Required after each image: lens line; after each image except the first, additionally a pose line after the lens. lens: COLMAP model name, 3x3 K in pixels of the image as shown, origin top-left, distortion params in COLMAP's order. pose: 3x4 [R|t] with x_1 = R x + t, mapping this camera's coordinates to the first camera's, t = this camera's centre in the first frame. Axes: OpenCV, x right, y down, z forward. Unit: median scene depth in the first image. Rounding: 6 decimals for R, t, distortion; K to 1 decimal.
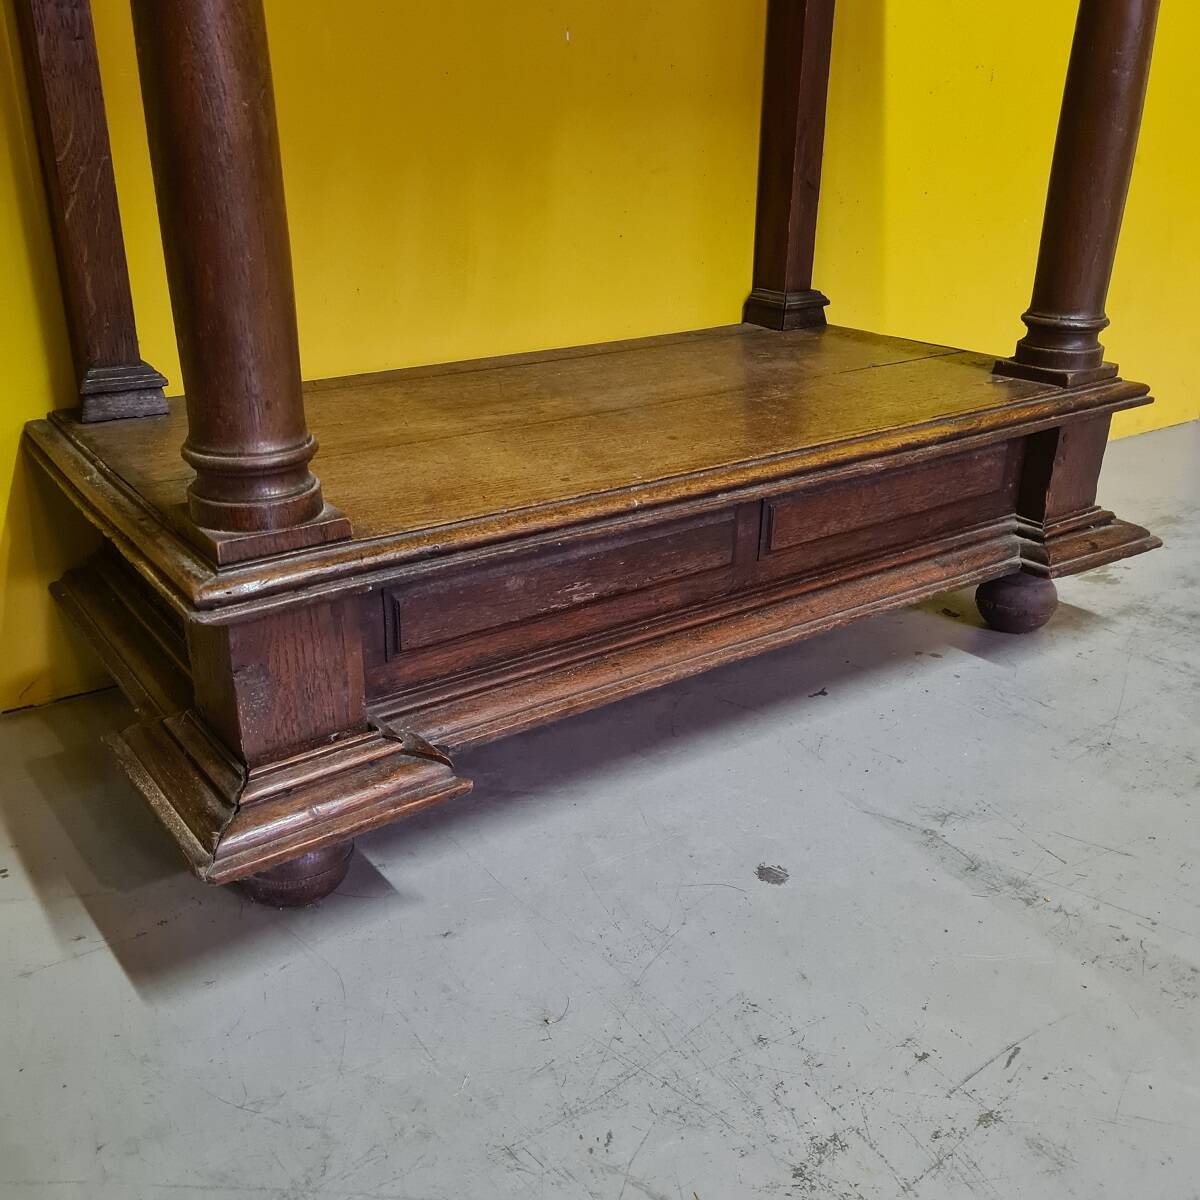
lens RADIAL K [[1204.2, 0, 580.8], [0, 1204.2, 607.5], [0, 0, 1]] dist [0.043259, 0.000000]
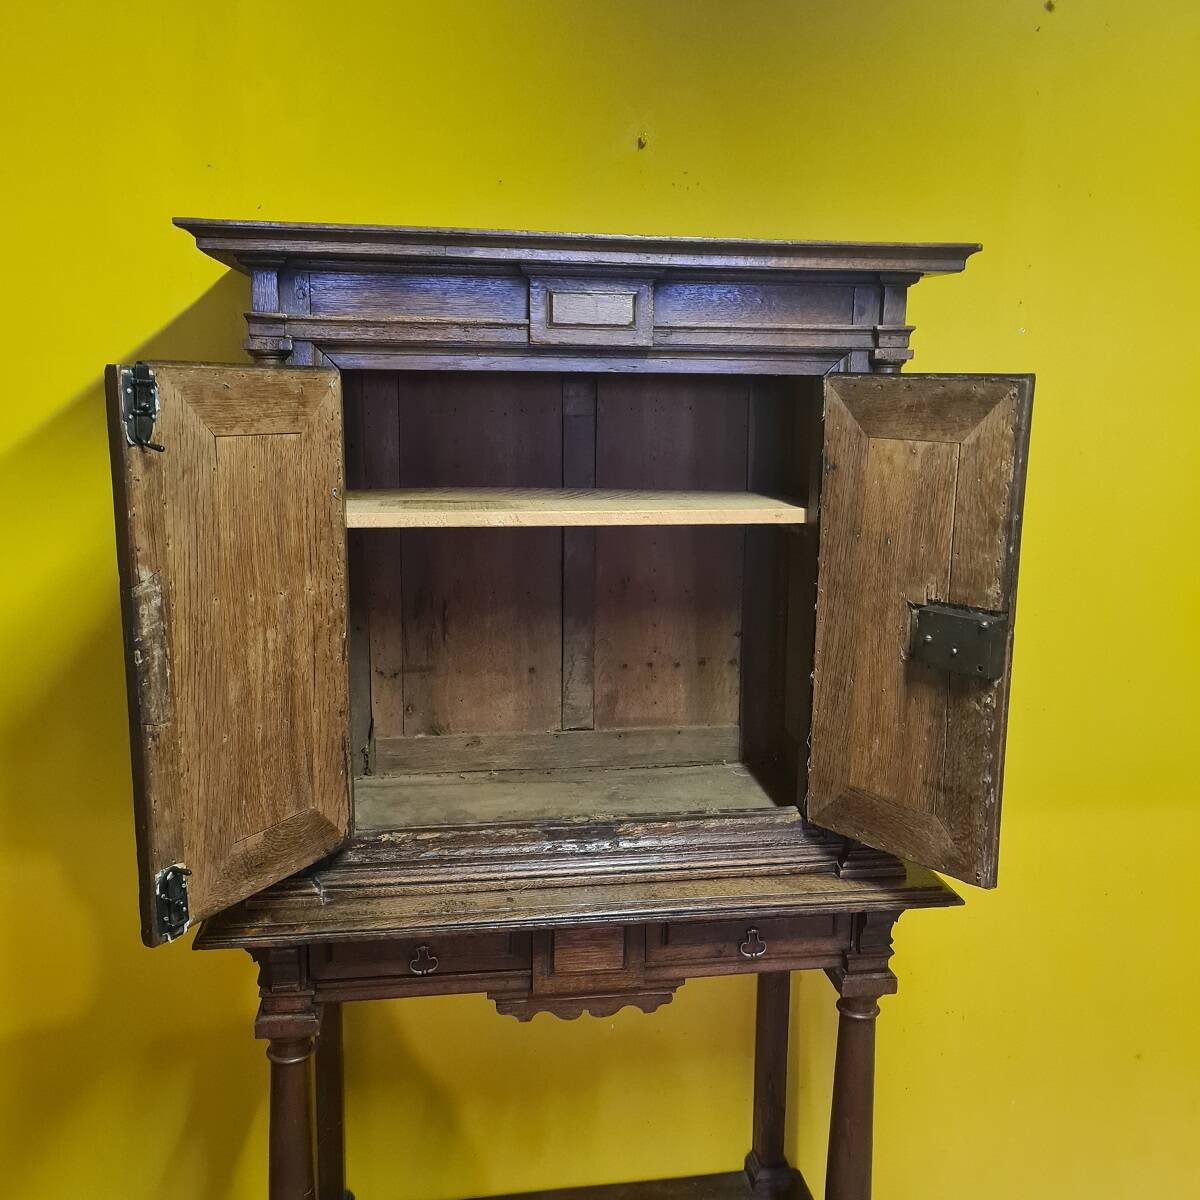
lens RADIAL K [[1204.2, 0, 611.7], [0, 1204.2, 591.1], [0, 0, 1]] dist [0.043259, 0.000000]
pose [[0.892397, 0.084529, -0.443263, 0.952321], [-0.175419, 0.970023, -0.168179, -1.034756], [0.415760, 0.227839, 0.880473, -0.957242]]
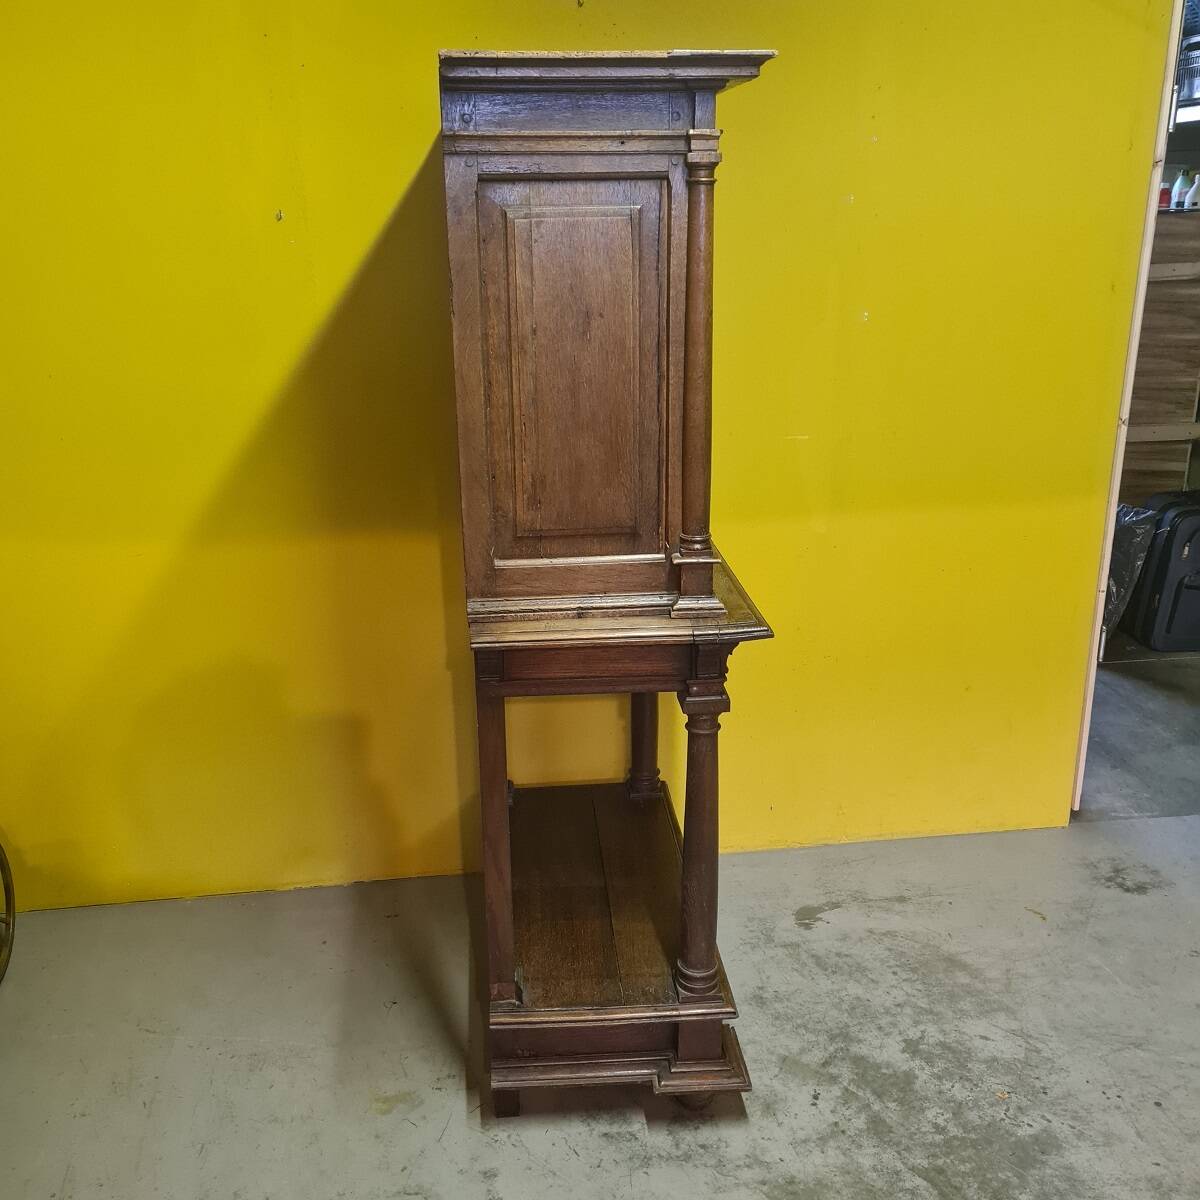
lens RADIAL K [[1204.2, 0, 595.2], [0, 1204.2, 604.0], [0, 0, 1]] dist [0.043259, 0.000000]
pose [[0.876559, 0.136606, -0.461501, 1.512250], [-0.161052, 0.986850, -0.013787, -0.733713], [0.453549, 0.086410, 0.887033, -1.620475]]
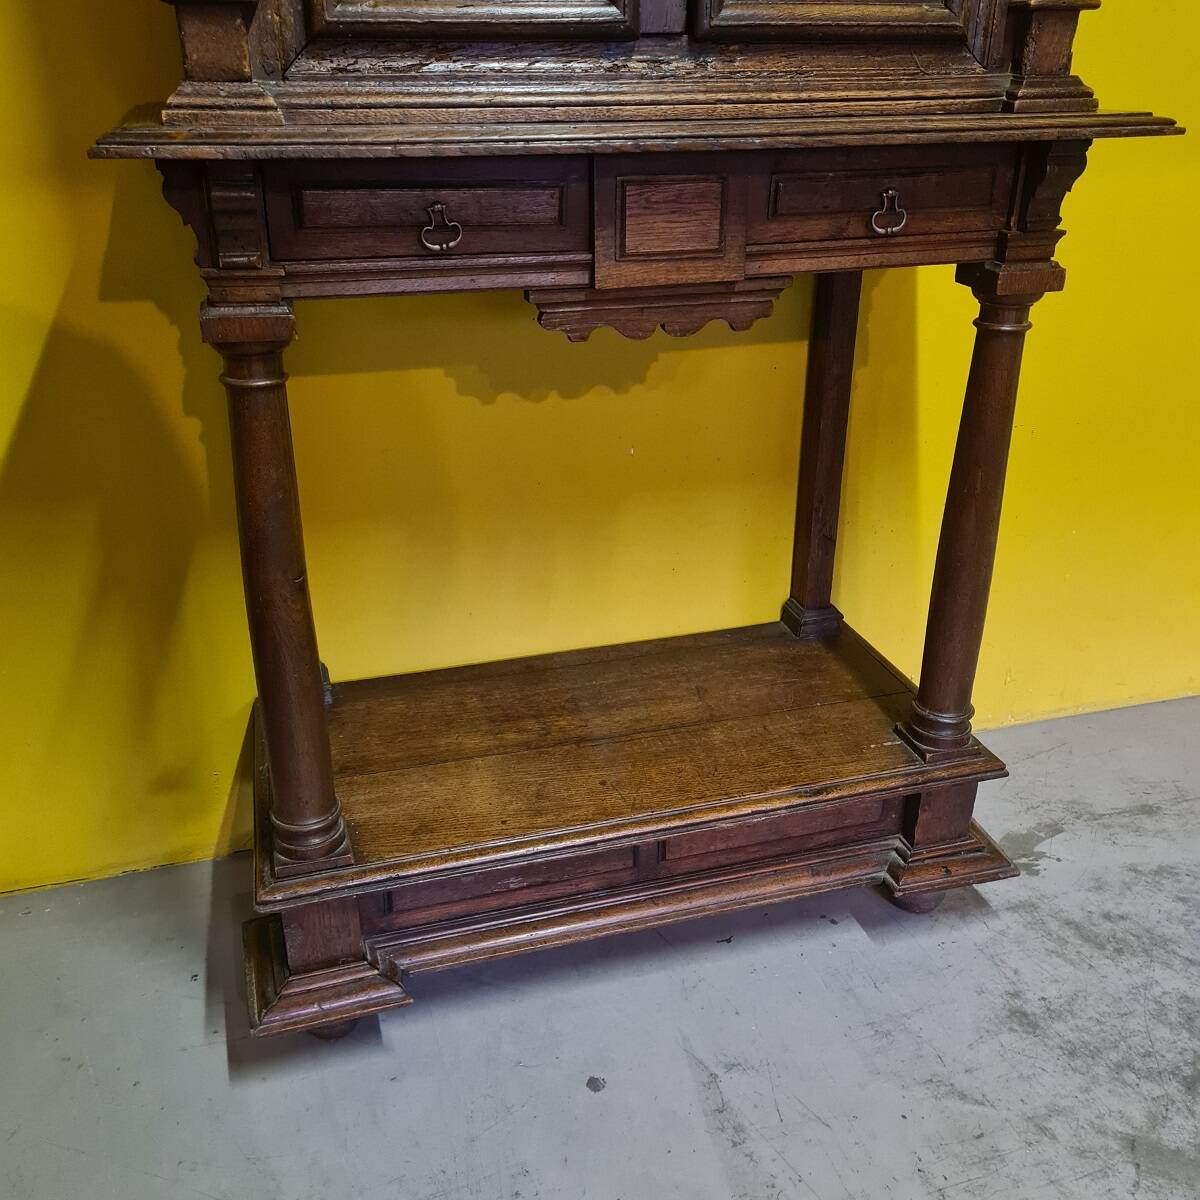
lens RADIAL K [[1204.2, 0, 601.5], [0, 1204.2, 605.7], [0, 0, 1]] dist [0.043259, 0.000000]
pose [[0.946386, 0.132660, -0.294541, 0.523094], [-0.119578, 0.990882, 0.062074, -0.482916], [0.300091, -0.023526, 0.953621, -0.499083]]
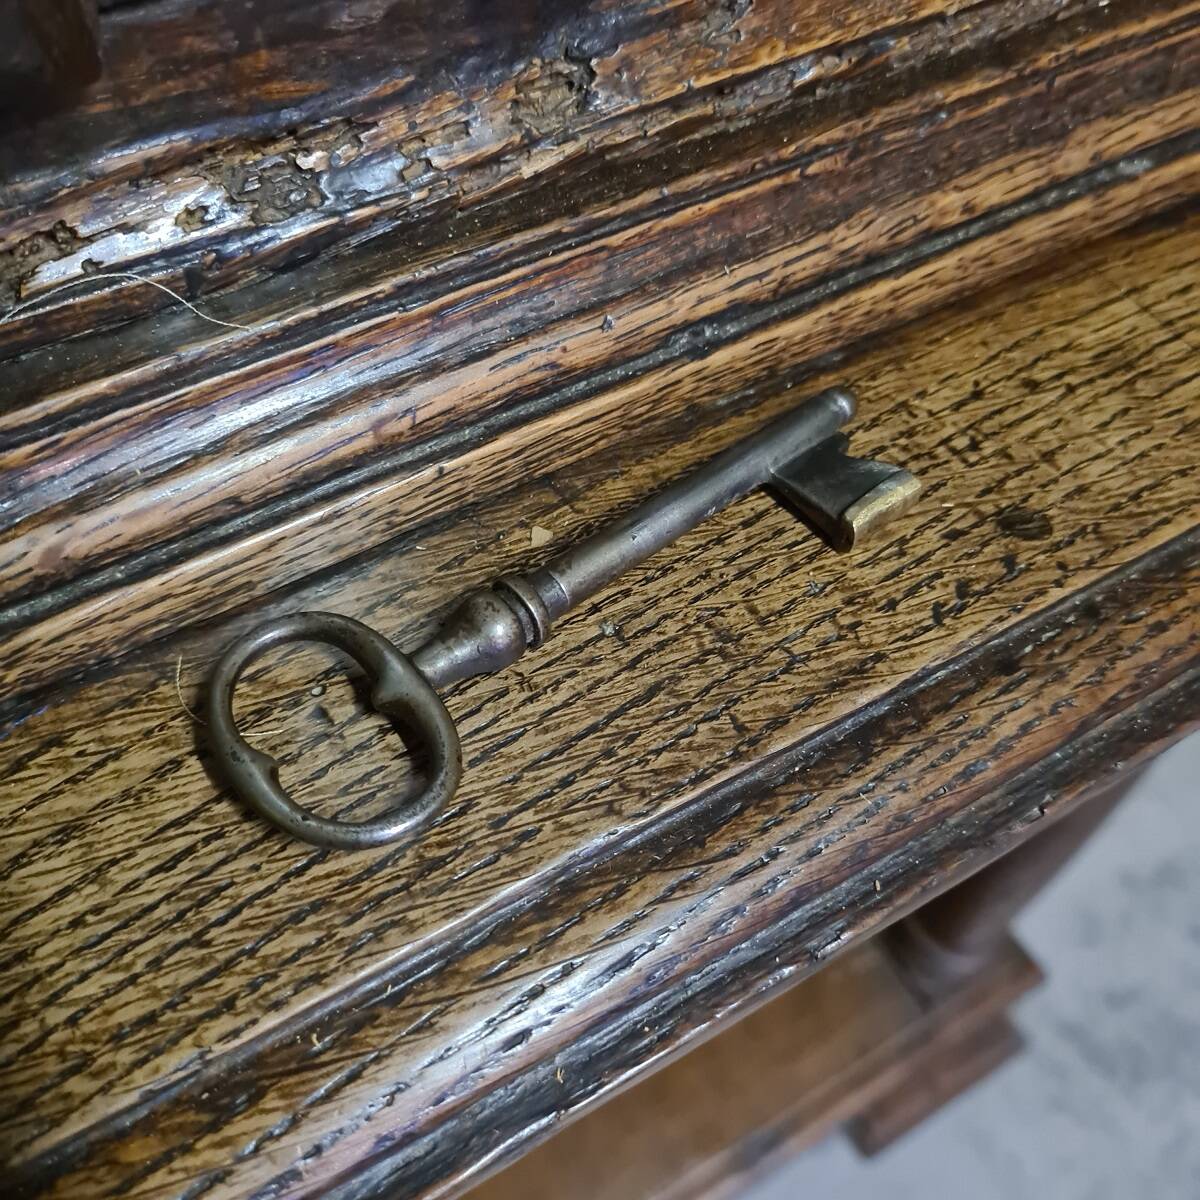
lens RADIAL K [[1204.2, 0, 593.5], [0, 1204.2, 597.4], [0, 0, 1]] dist [0.043259, 0.000000]
pose [[0.997311, 0.073285, -0.000790, 0.188561], [-0.062176, 0.851738, 0.520266, -1.004864], [0.038801, -0.518817, 0.854004, 0.532577]]
